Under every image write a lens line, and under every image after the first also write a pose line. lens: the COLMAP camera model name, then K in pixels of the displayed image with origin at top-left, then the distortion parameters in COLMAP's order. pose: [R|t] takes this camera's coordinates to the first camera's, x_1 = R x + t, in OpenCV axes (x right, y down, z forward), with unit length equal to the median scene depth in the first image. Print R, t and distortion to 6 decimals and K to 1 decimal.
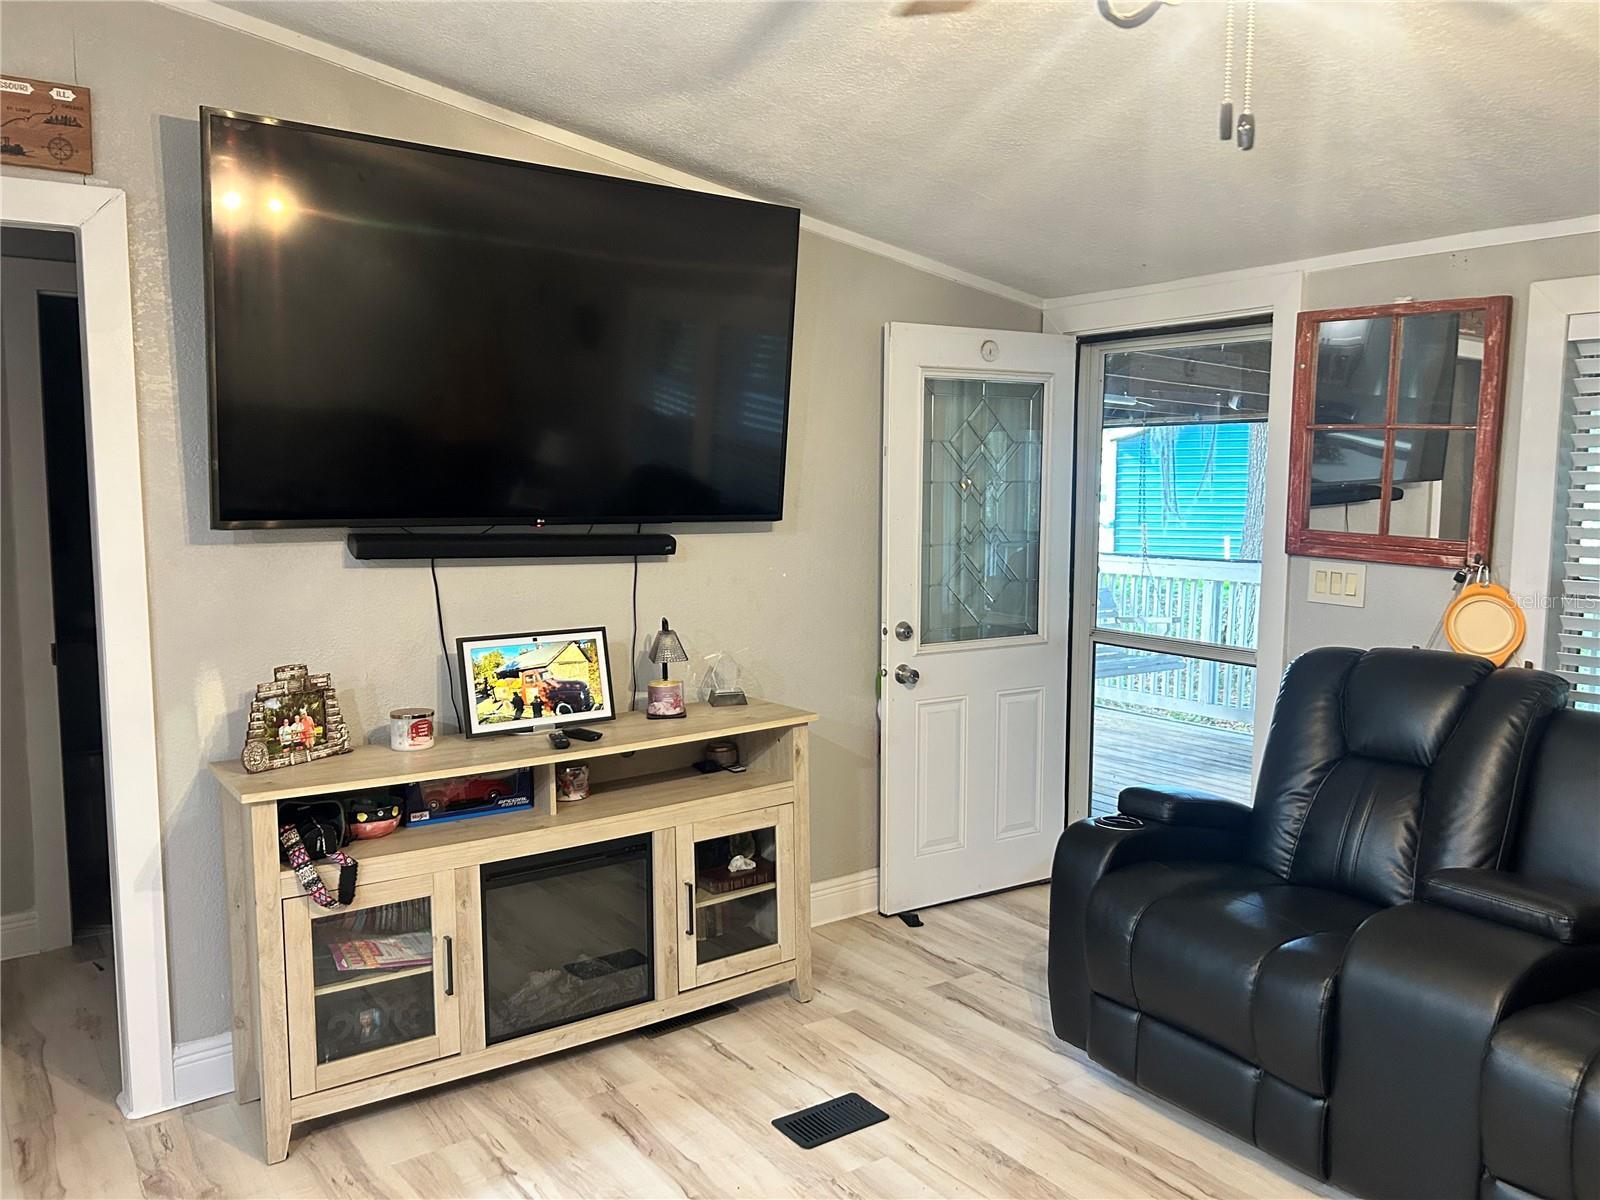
lens RADIAL K [[1211.5, 0, 802.9], [0, 1211.5, 595.4], [0, 0, 1]] dist [0.039737, -0.045687]
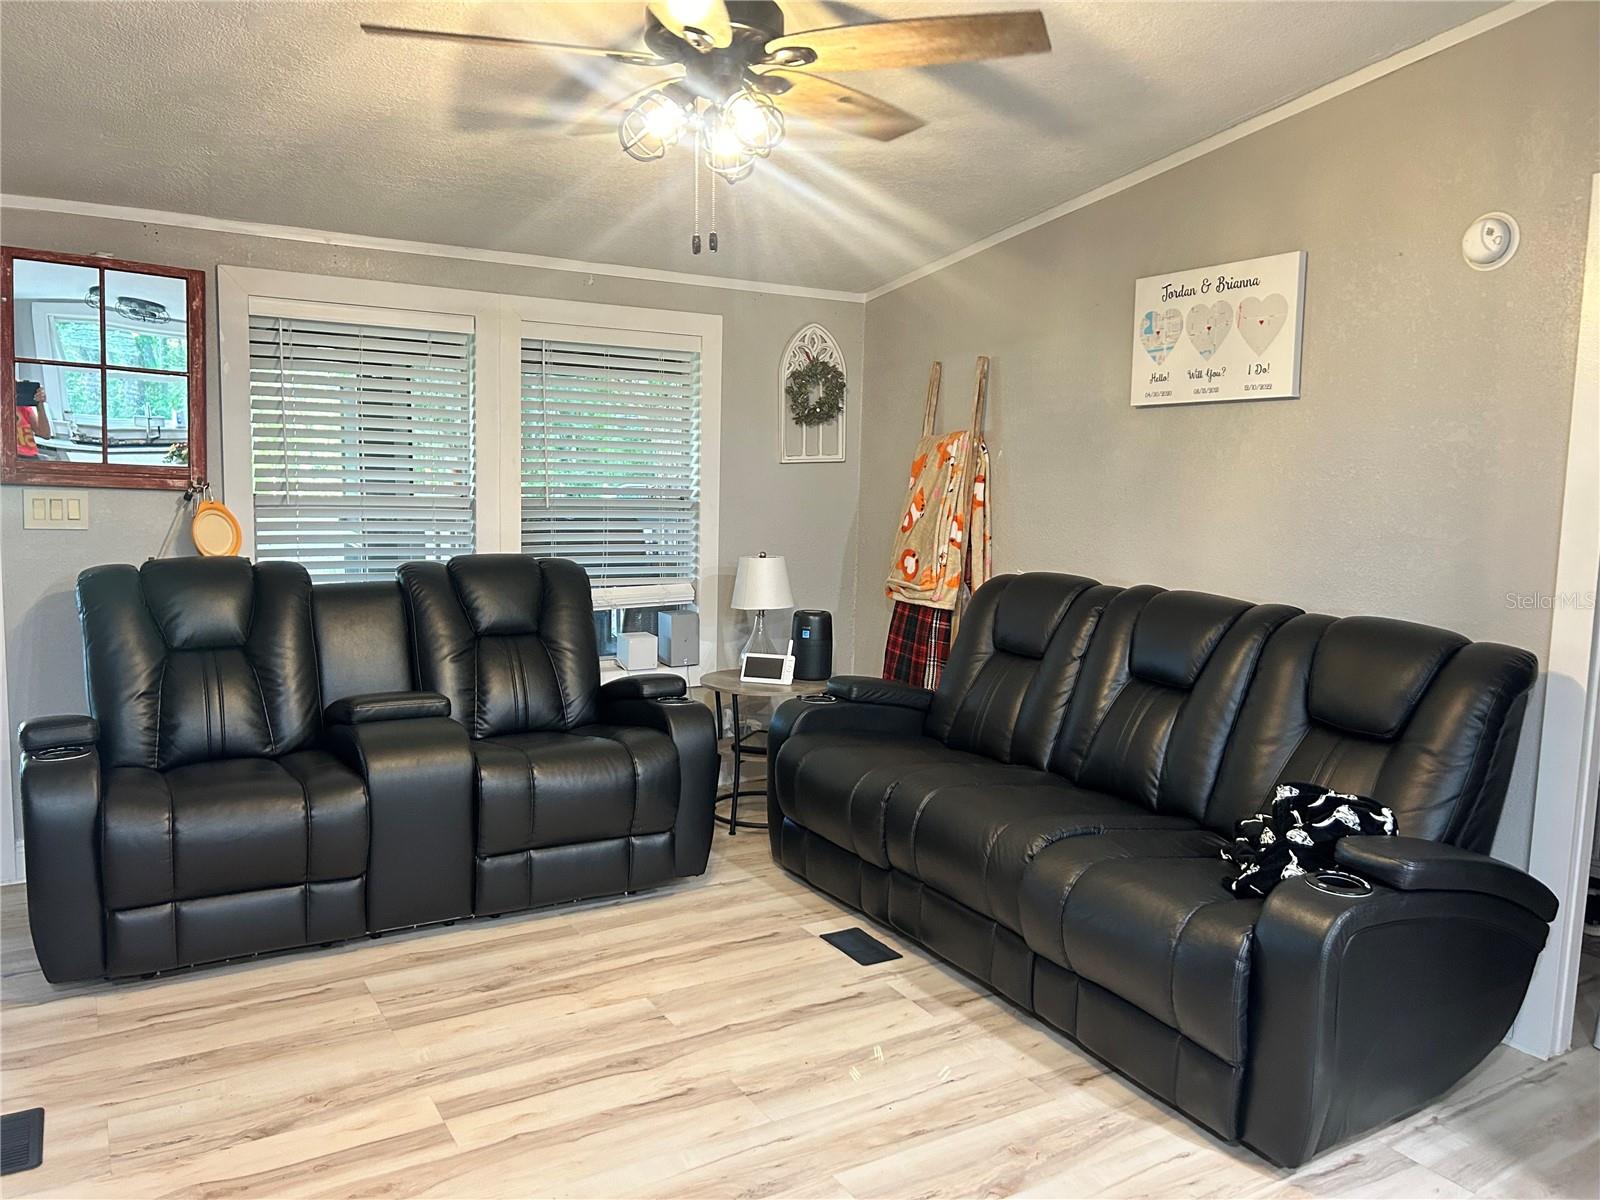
lens RADIAL K [[1211.5, 0, 802.4], [0, 1211.5, 601.6], [0, 0, 1]] dist [0.039737, -0.045687]
pose [[0.074789, -0.127784, 0.988978, -0.659920], [0.062264, 0.990419, 0.123262, -0.023818], [-0.995254, 0.052359, 0.082029, 0.297561]]
